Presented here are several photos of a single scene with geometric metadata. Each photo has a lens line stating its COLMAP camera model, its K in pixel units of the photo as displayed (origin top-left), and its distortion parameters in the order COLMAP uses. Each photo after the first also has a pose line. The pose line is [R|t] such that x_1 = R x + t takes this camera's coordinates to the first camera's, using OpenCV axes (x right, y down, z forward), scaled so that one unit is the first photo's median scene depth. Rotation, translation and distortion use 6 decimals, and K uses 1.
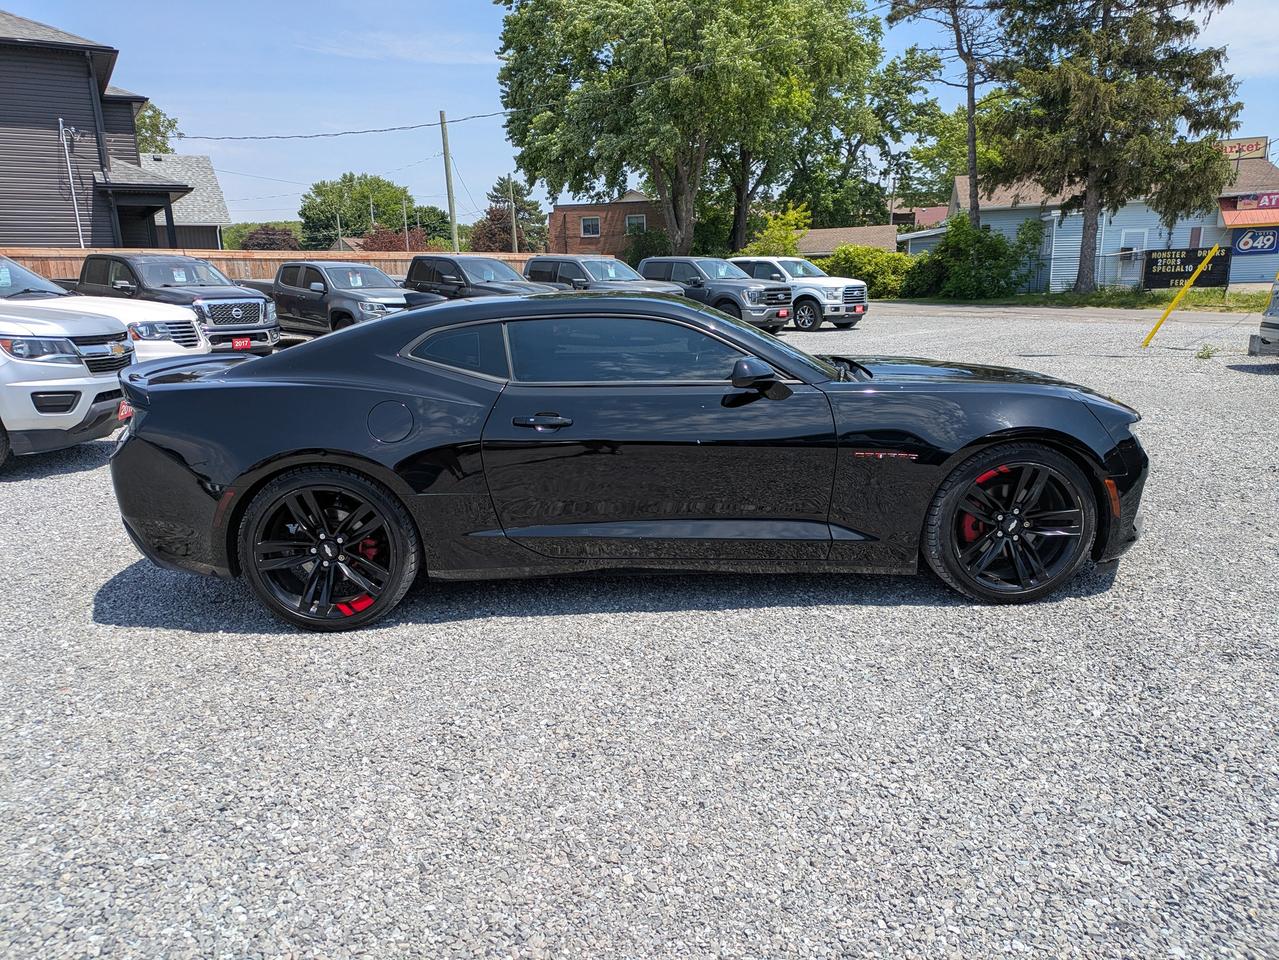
lens RADIAL K [[940.3, 0, 640.7], [0, 940.3, 485.5], [0, 0, 1]] dist [0.021457, -0.011041]
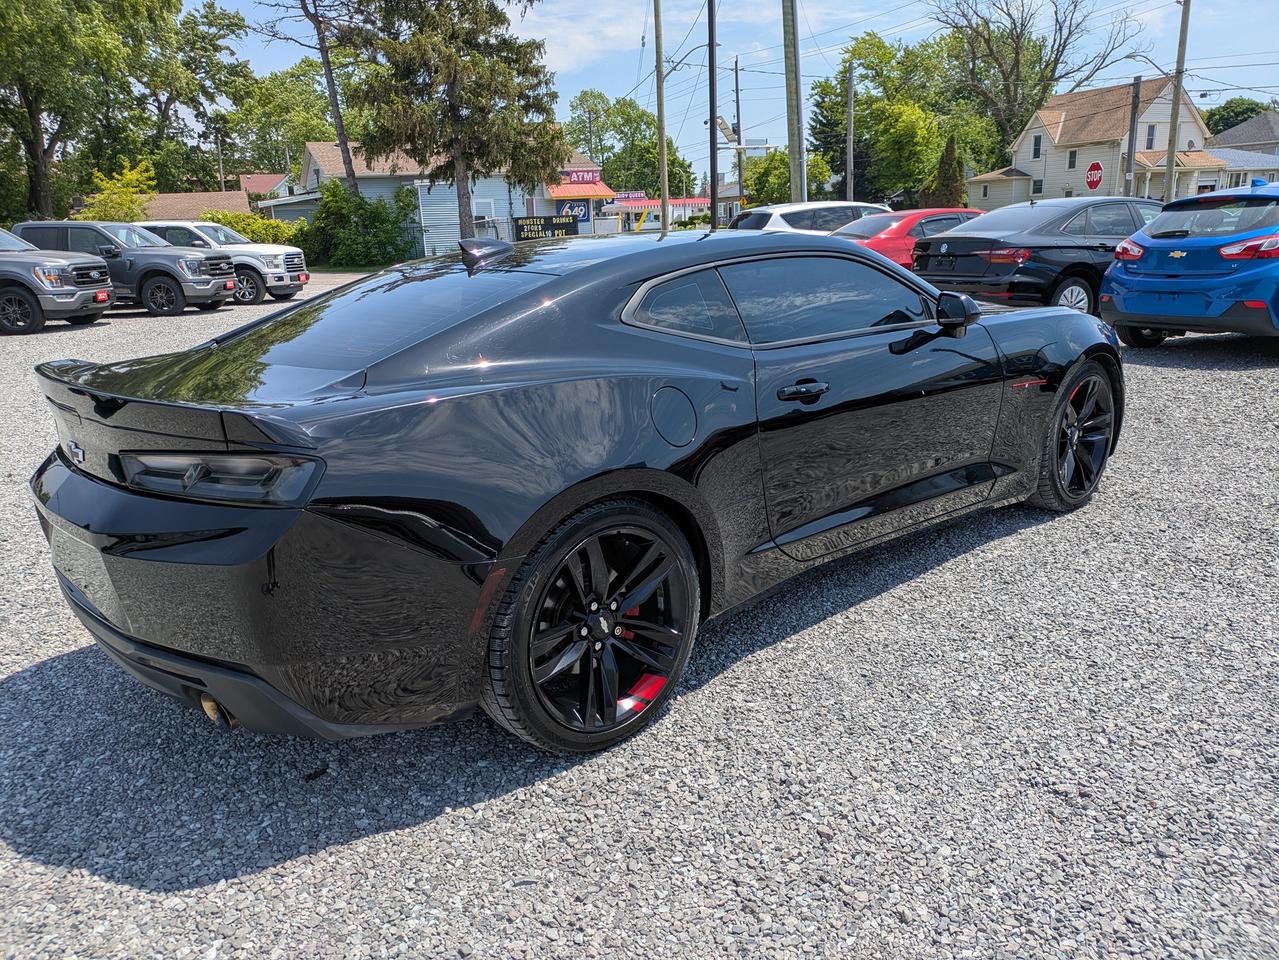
lens RADIAL K [[926.4, 0, 640.0], [0, 926.4, 488.3], [0, 0, 1]] dist [0.006826, -0.002892]
pose [[0.772941, -0.177545, 0.609130, -0.069594], [0.155382, 0.983785, 0.089579, -0.007918], [-0.615157, 0.025408, 0.787995, 0.048307]]
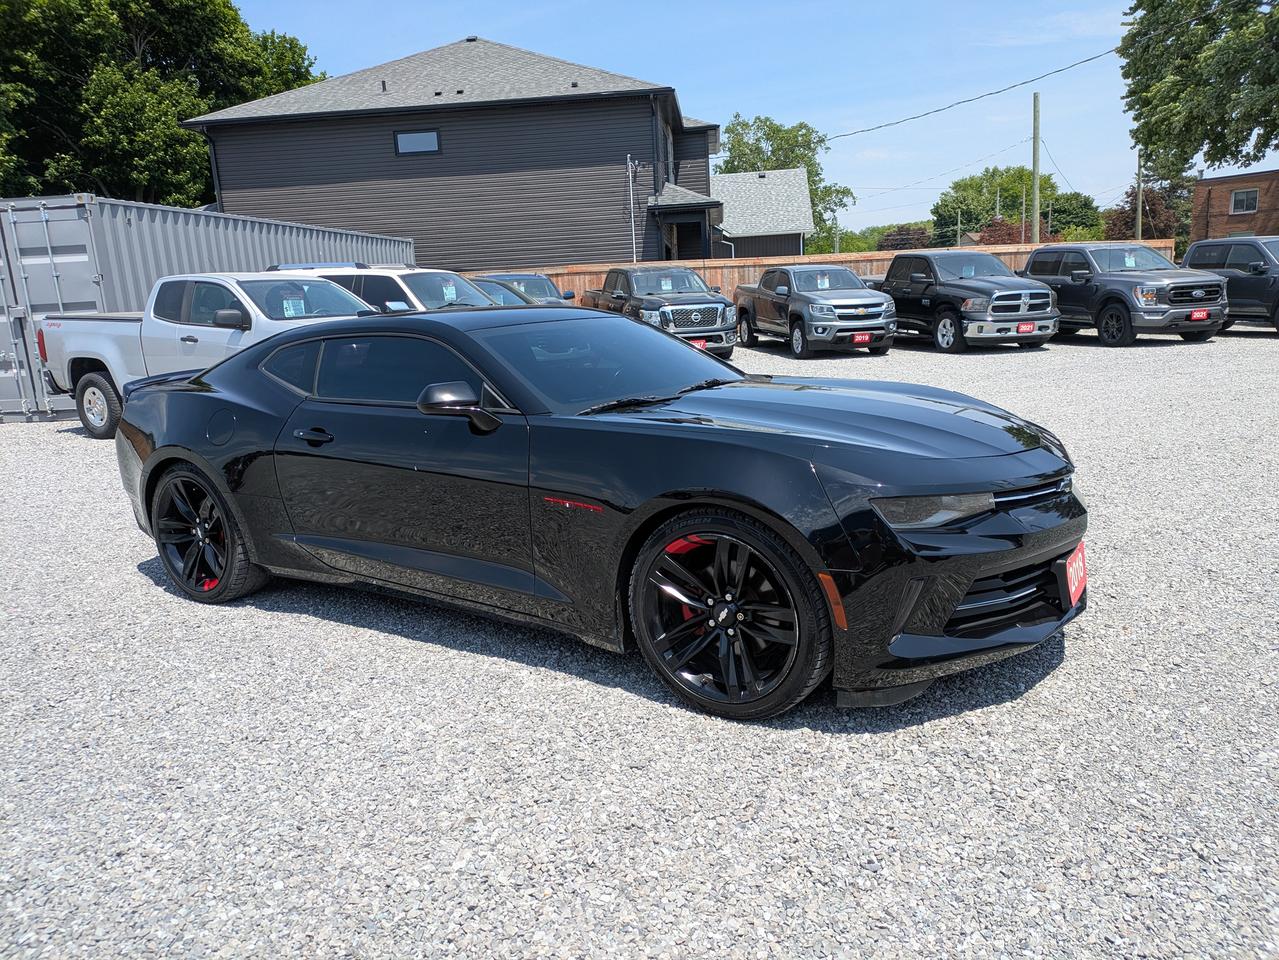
lens RADIAL K [[949.6, 0, 643.4], [0, 949.6, 475.9], [0, 0, 1]] dist [0.008836, 0.001250]
pose [[0.800481, 0.088803, -0.592743, 0.083129], [-0.093136, 0.995380, 0.023346, -0.008528], [0.592078, 0.036518, 0.805053, 0.036414]]
